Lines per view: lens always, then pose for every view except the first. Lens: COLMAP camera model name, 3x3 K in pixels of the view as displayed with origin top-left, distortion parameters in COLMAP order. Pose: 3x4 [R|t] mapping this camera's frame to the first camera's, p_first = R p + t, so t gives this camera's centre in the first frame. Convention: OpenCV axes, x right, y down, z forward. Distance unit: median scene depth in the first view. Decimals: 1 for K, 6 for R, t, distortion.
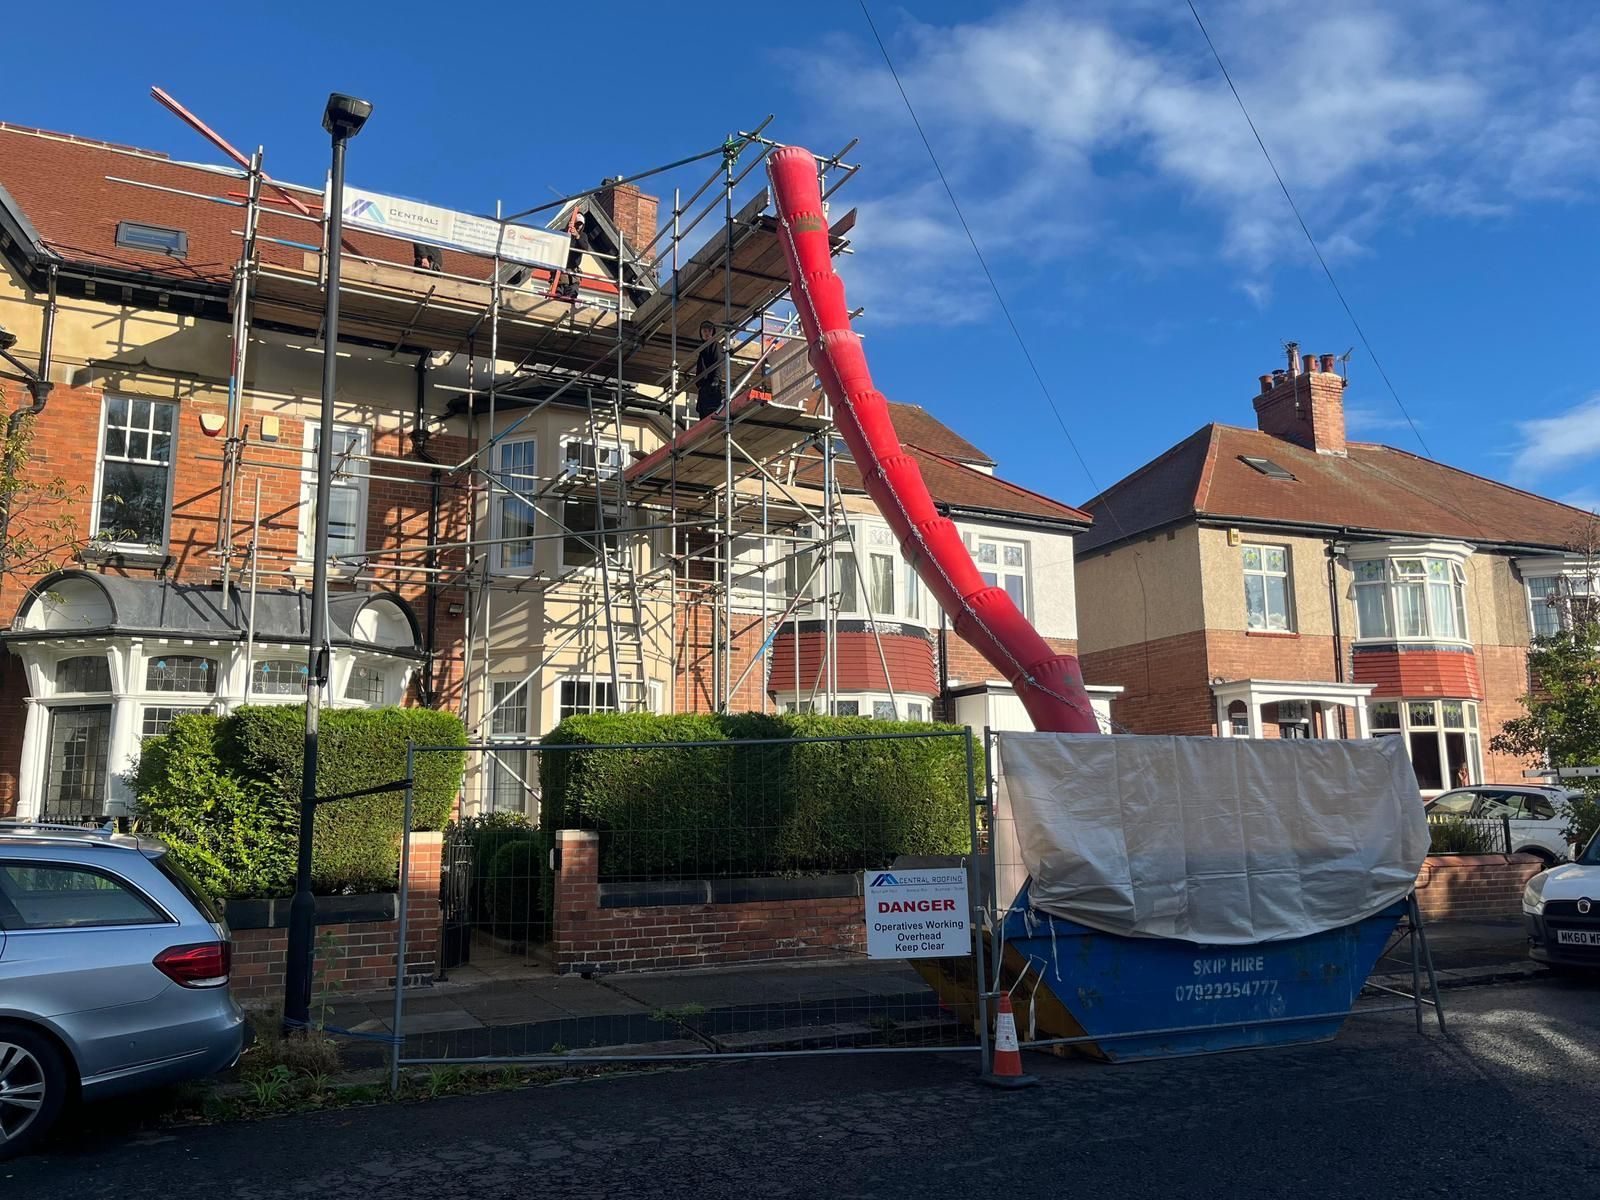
lens RADIAL K [[1243.0, 0, 800.0], [0, 1243.0, 600.0], [0, 0, 1]] dist [0.022769, -0.000266]
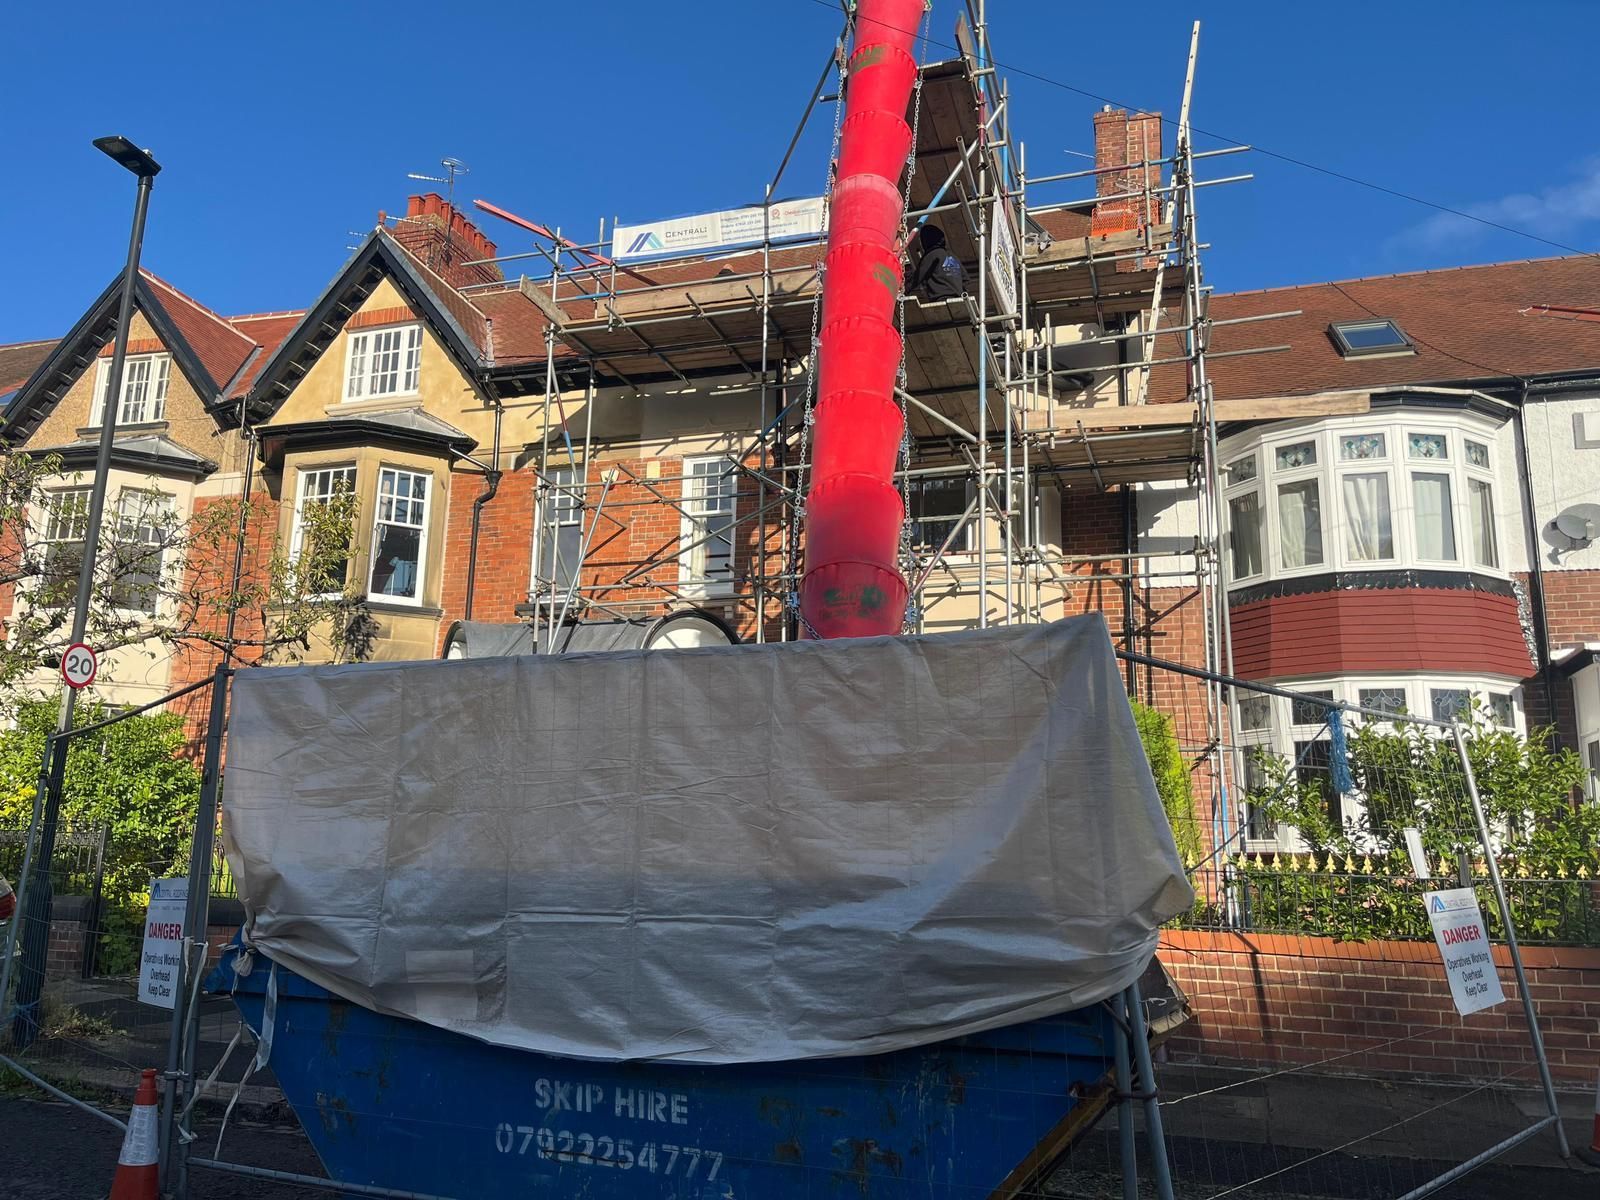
lens RADIAL K [[1214.8, 0, 801.6], [0, 1214.8, 622.2], [0, 0, 1]] dist [0.010663, 0.032921]
pose [[0.689878, -0.115199, -0.714701, 0.734003], [0.094757, 0.993133, -0.068613, 0.137021], [0.717697, -0.020388, 0.696057, 0.689199]]
